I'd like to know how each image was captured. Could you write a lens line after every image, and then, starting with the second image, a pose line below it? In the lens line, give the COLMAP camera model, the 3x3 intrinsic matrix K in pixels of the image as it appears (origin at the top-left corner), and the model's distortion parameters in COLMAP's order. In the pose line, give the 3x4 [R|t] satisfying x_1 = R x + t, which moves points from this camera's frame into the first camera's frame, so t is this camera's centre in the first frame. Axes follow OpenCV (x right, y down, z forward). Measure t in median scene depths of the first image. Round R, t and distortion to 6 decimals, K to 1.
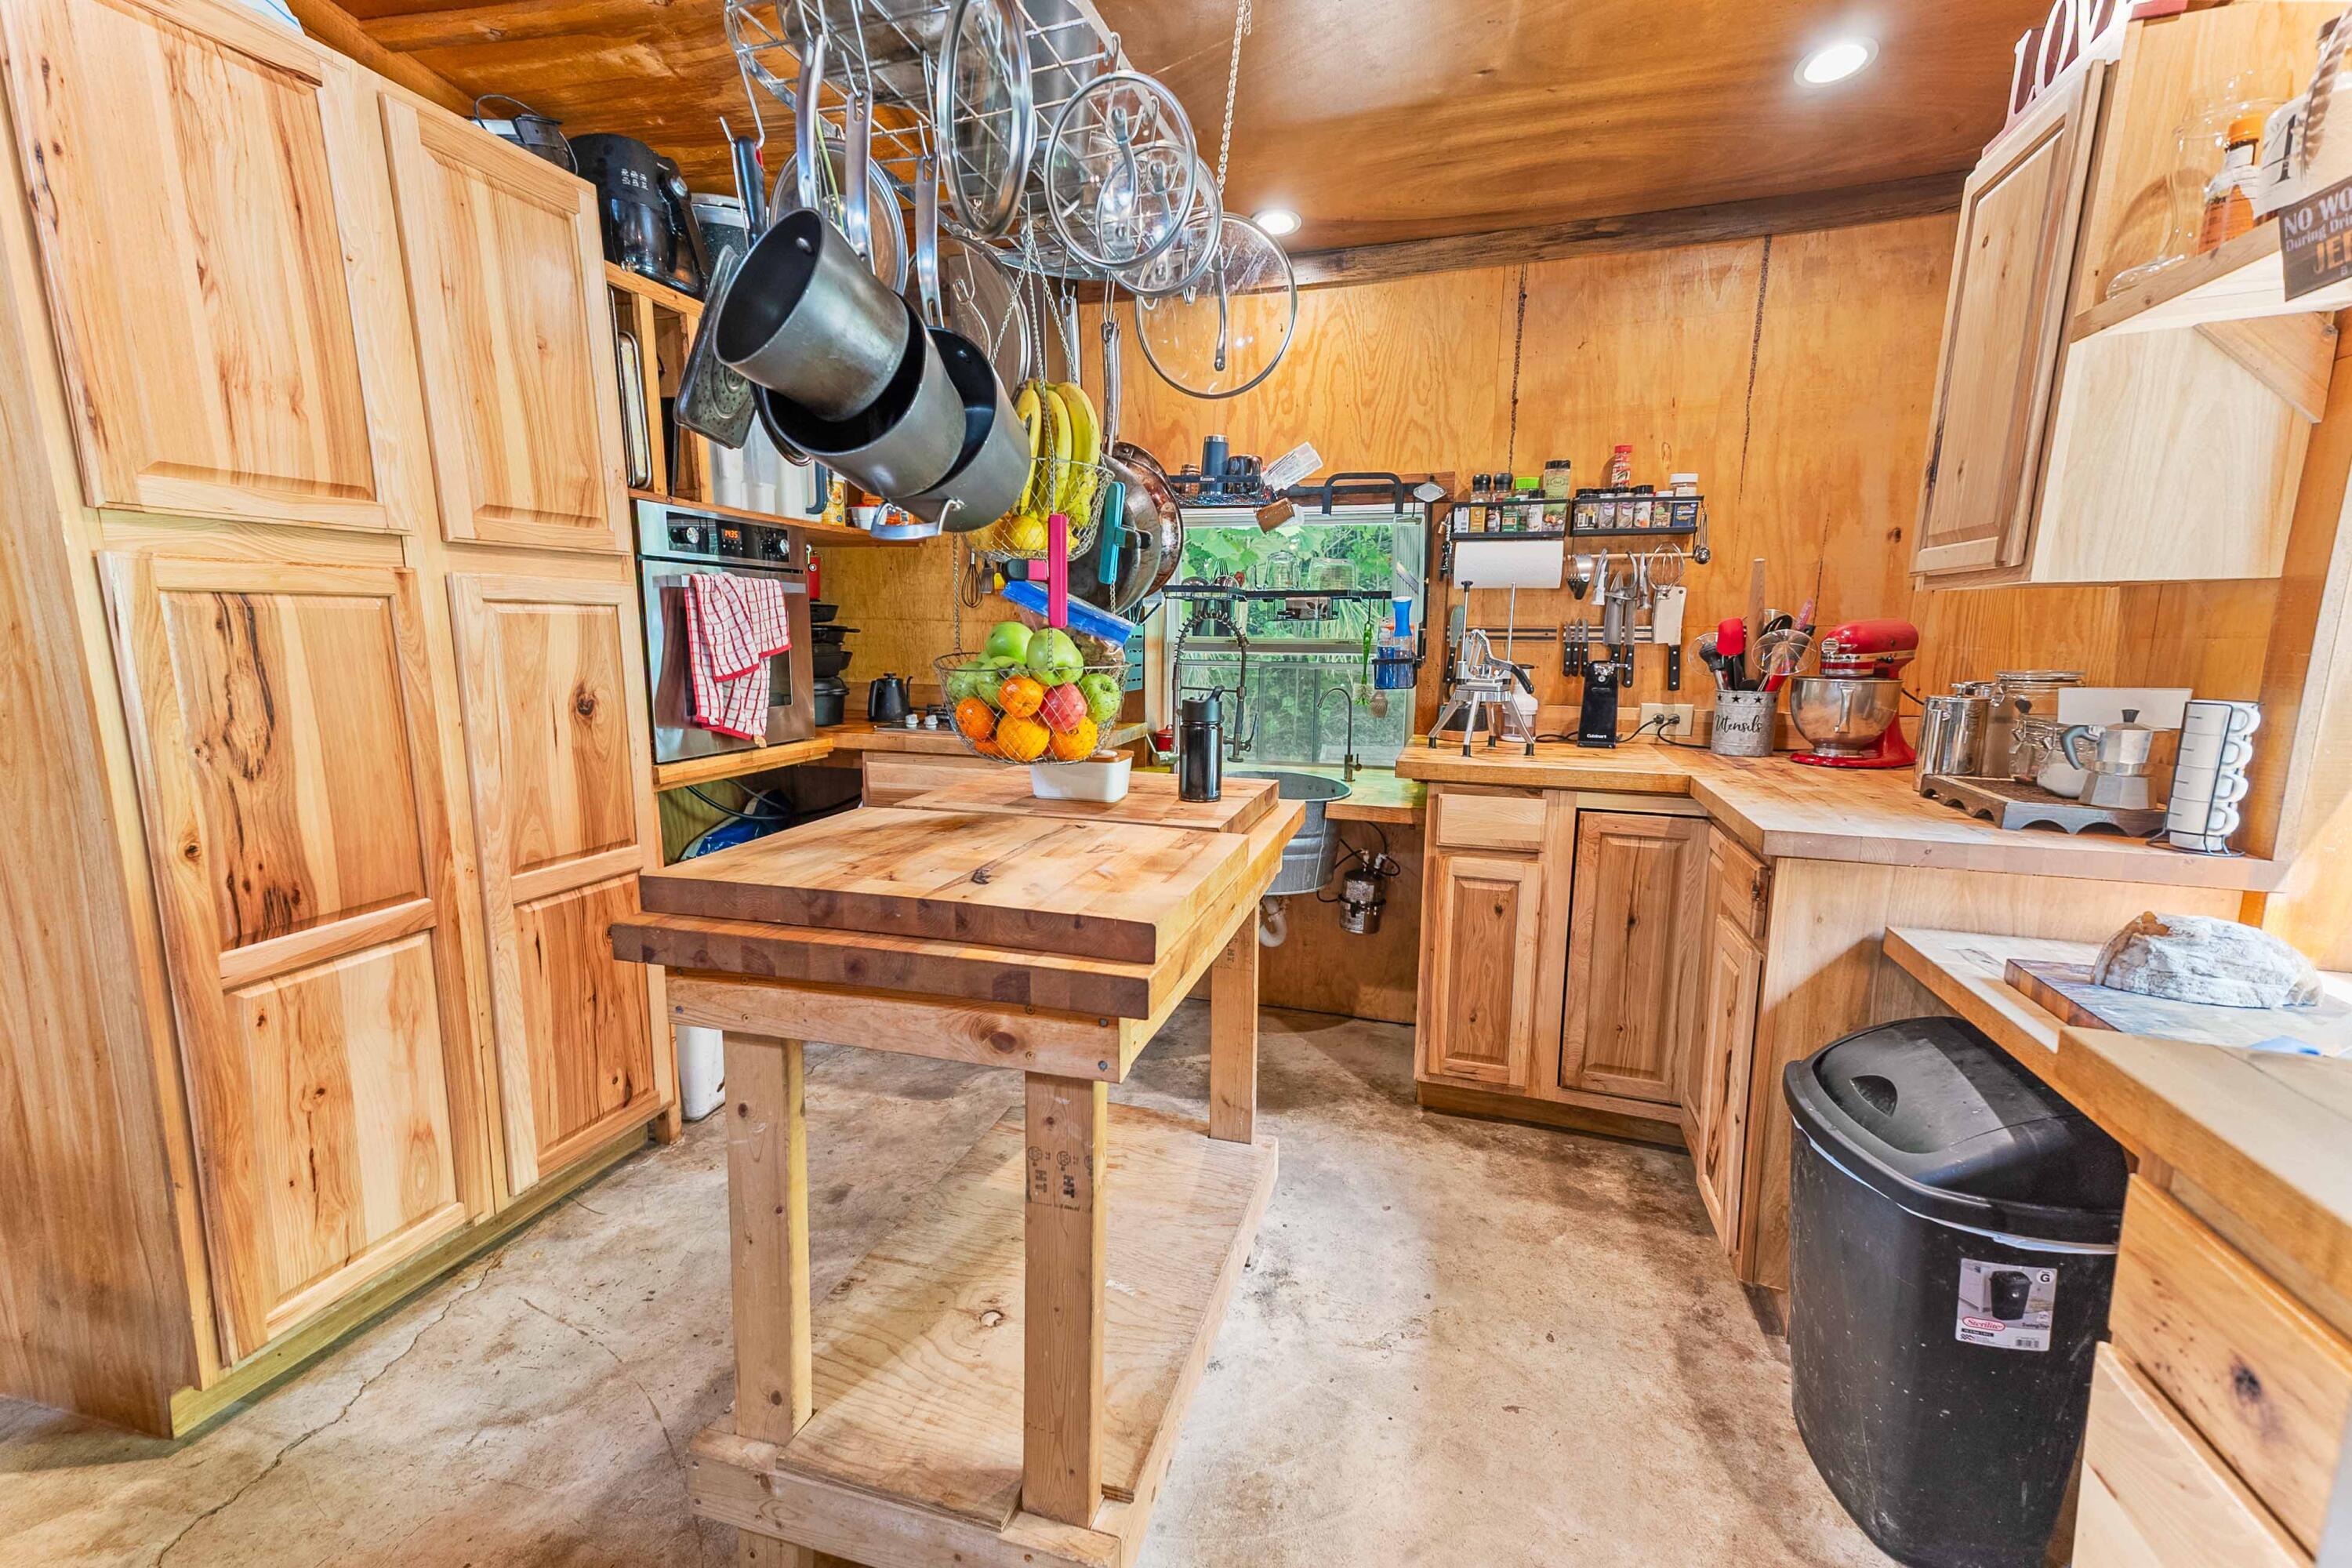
lens RADIAL K [[981.8, 0, 1176.0], [0, 981.8, 784.0], [0, 0, 1]] dist [0.047258, 0.000269]
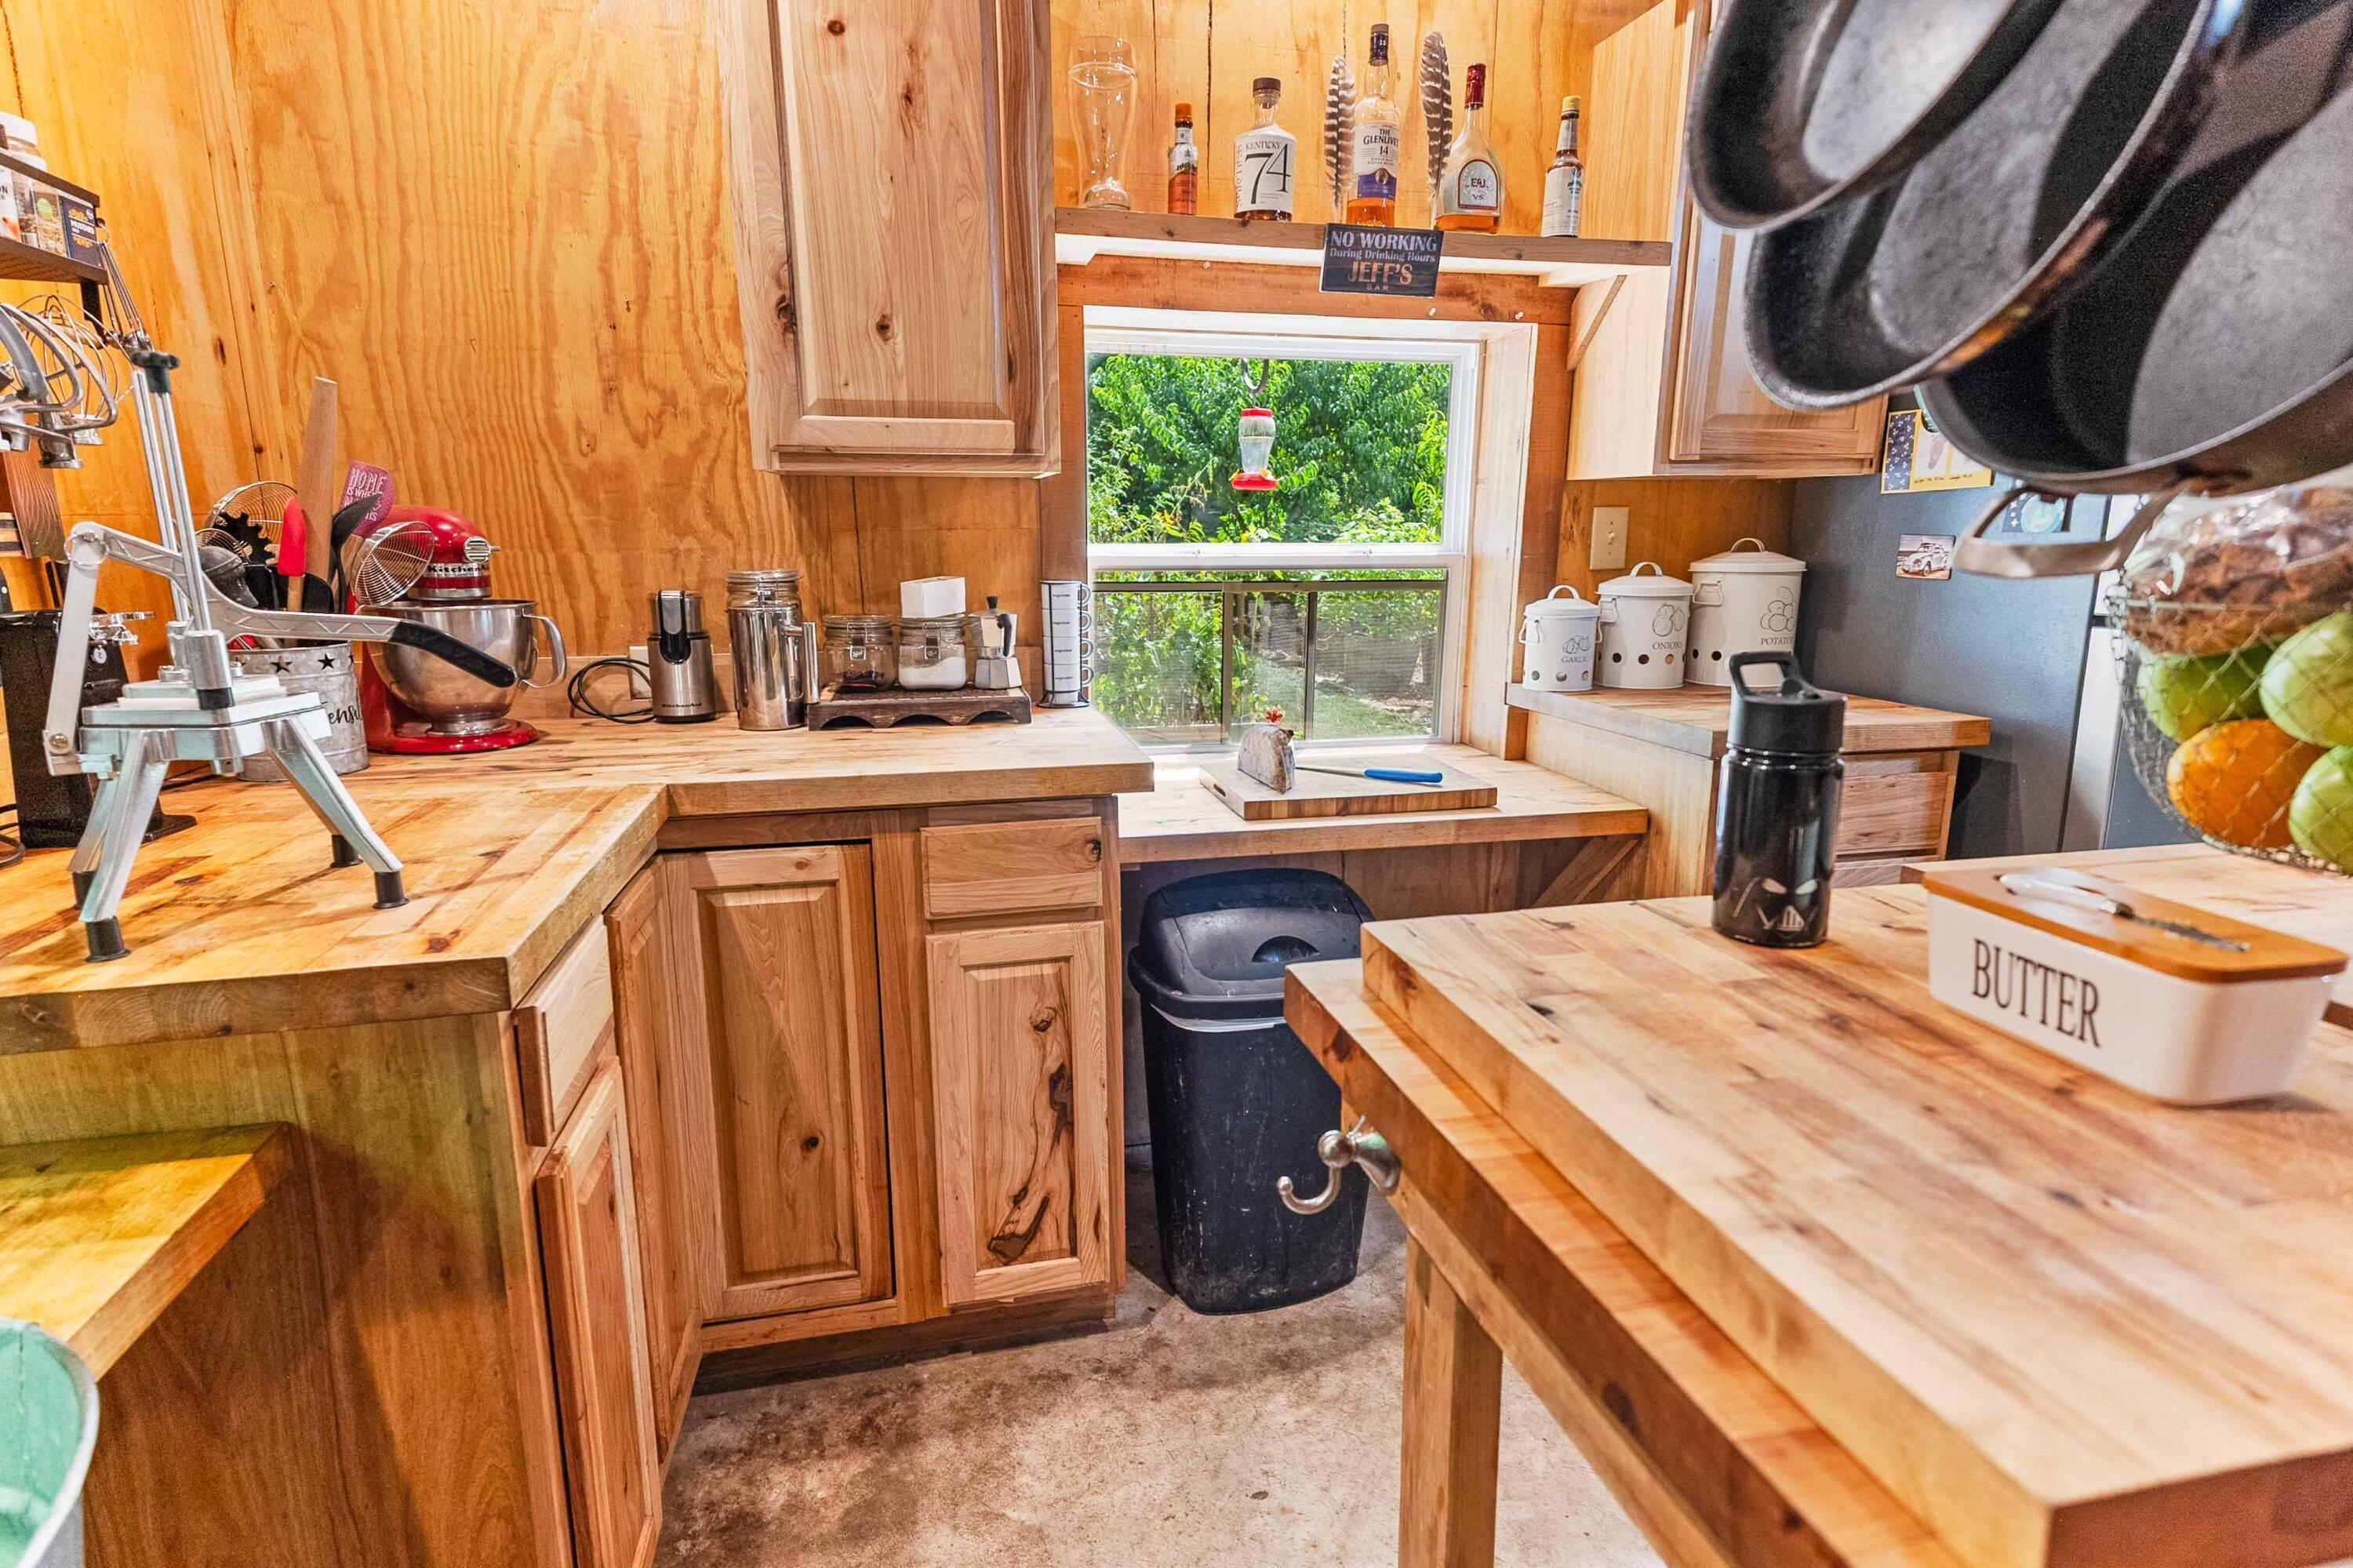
lens RADIAL K [[1198.8, 0, 1176.5], [0, 1198.8, 784.0], [0, 0, 1]] dist [0.041093, 0.000065]
pose [[-0.493037, -0.190729, 0.848845, -0.174984], [0.137938, 0.946196, 0.292722, -0.144985], [-0.859004, 0.261410, -0.440201, 0.901084]]
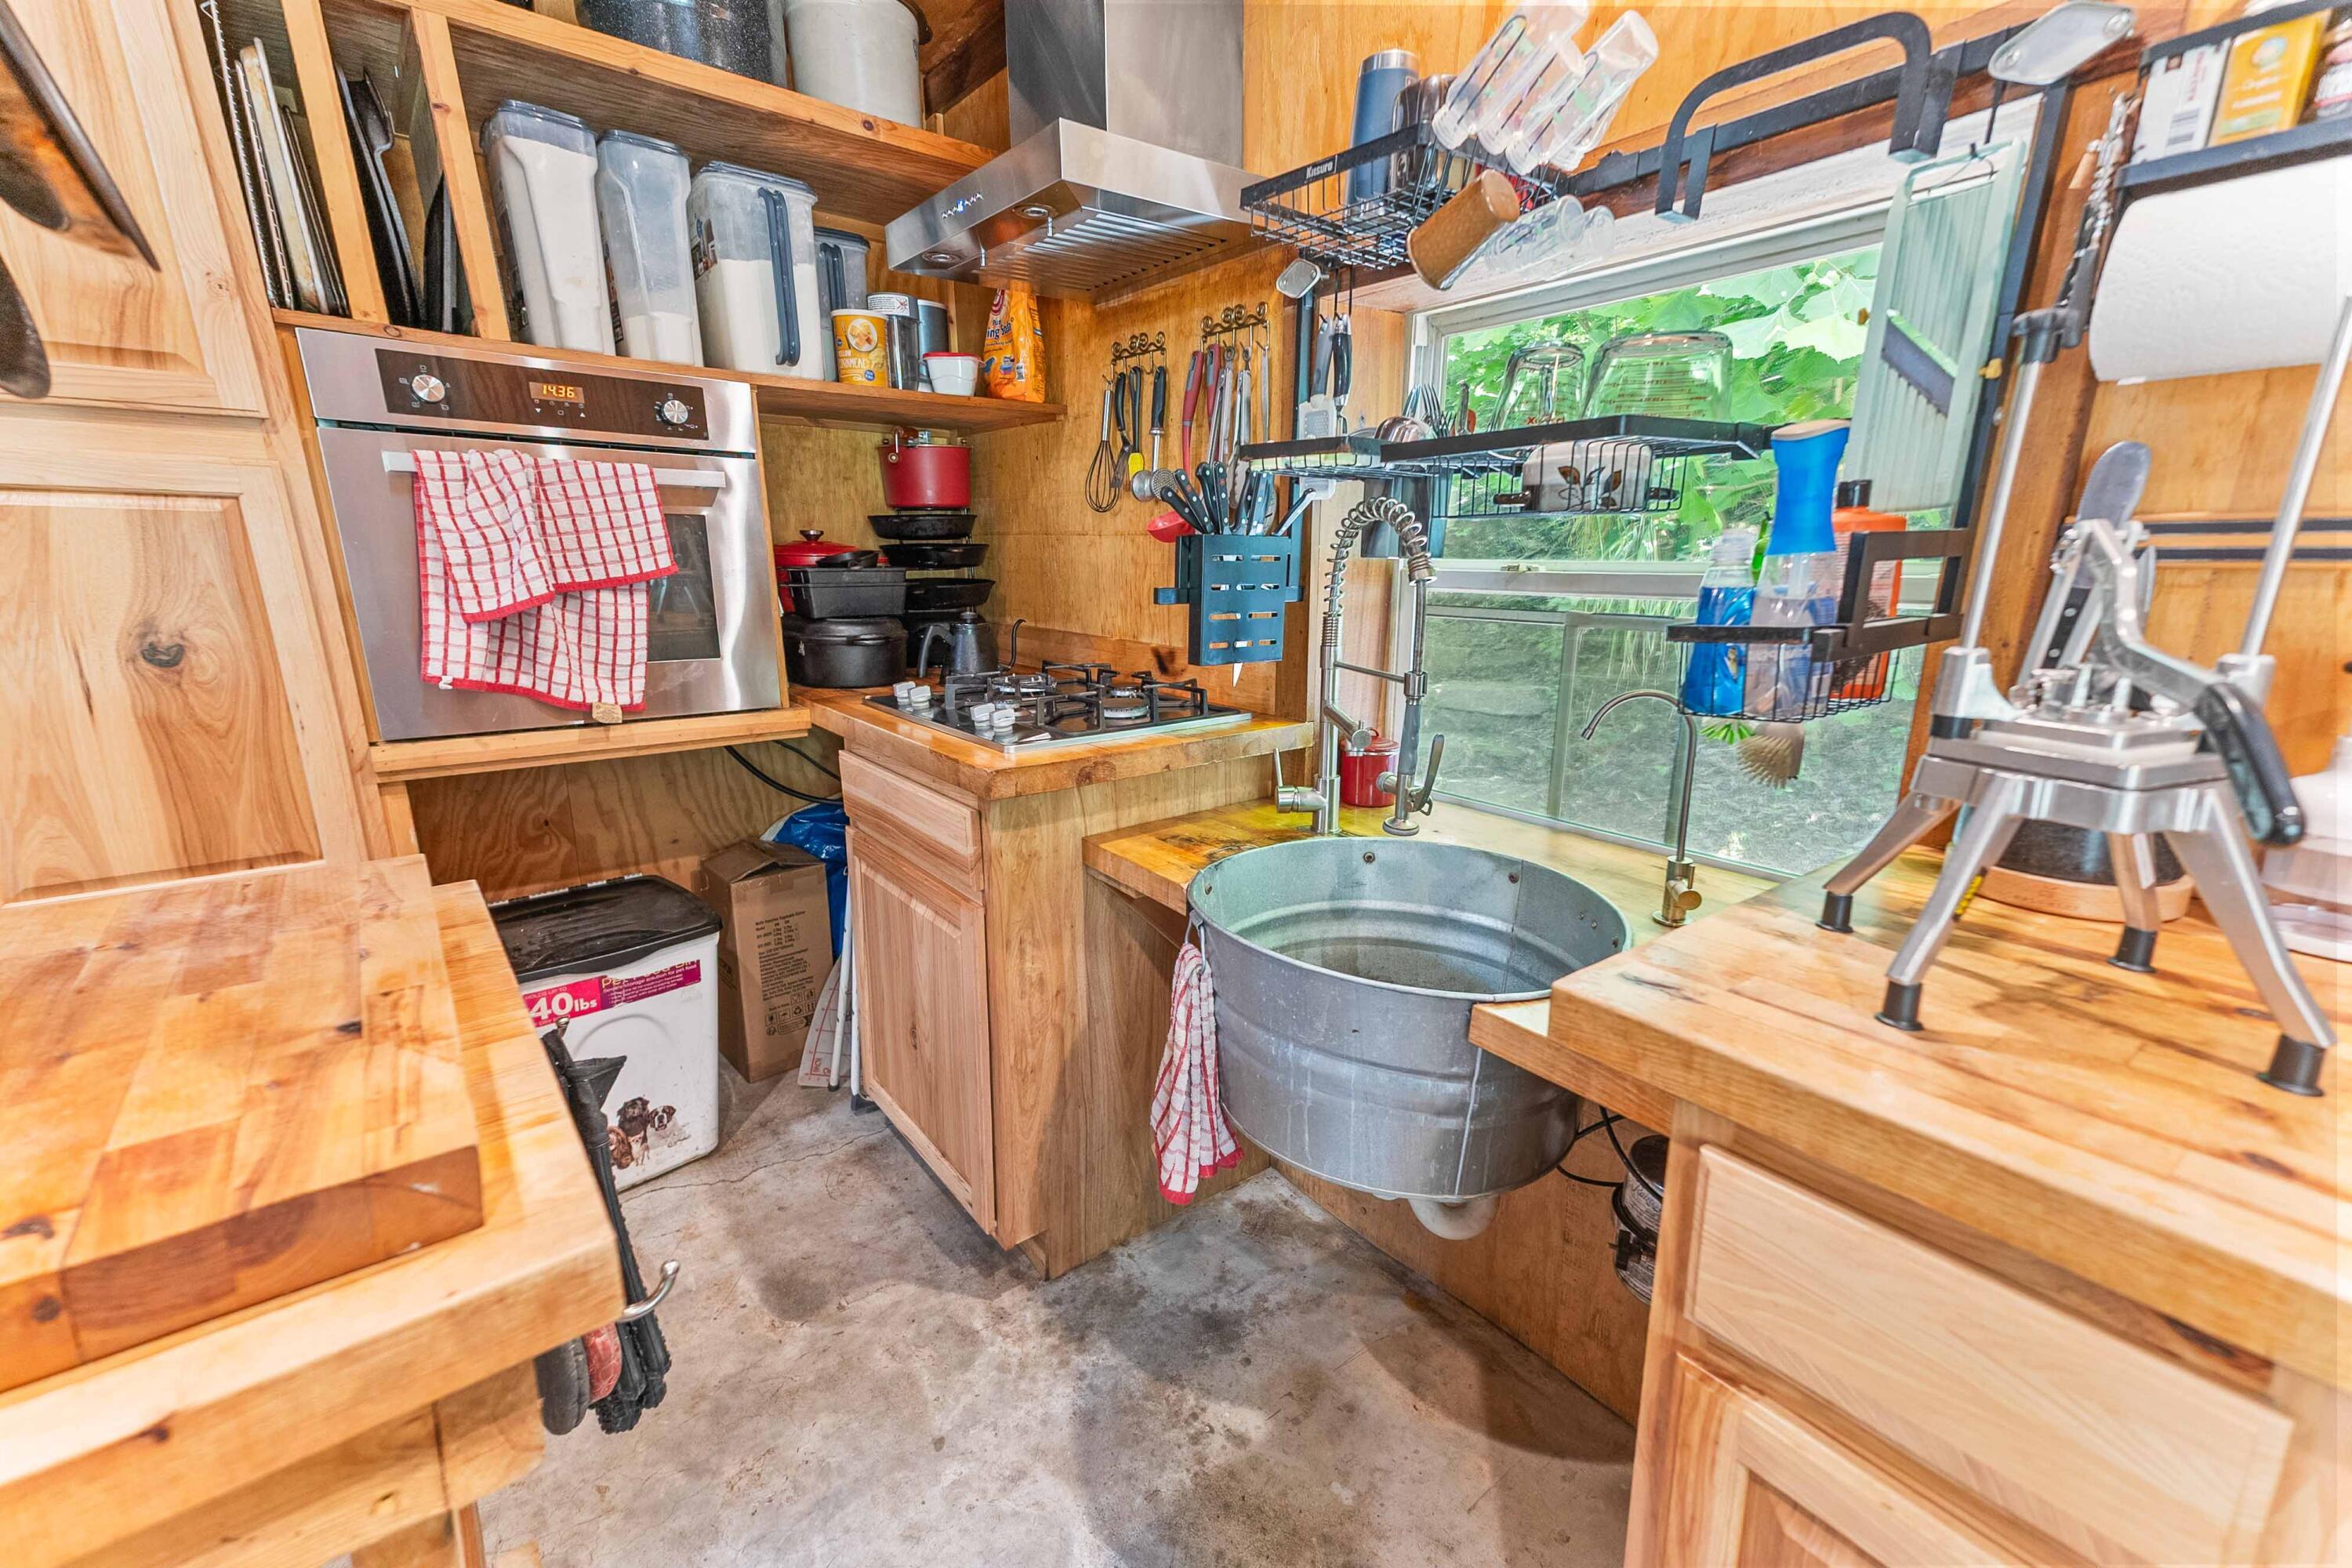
lens RADIAL K [[981.8, 0, 1176.0], [0, 981.8, 784.0], [0, 0, 1]] dist [0.047258, 0.000269]
pose [[0.816155, 0.131489, -0.562674, 0.267690], [-0.089786, 0.990796, 0.101300, -0.095165], [0.570815, -0.032157, 0.820449, 0.646792]]
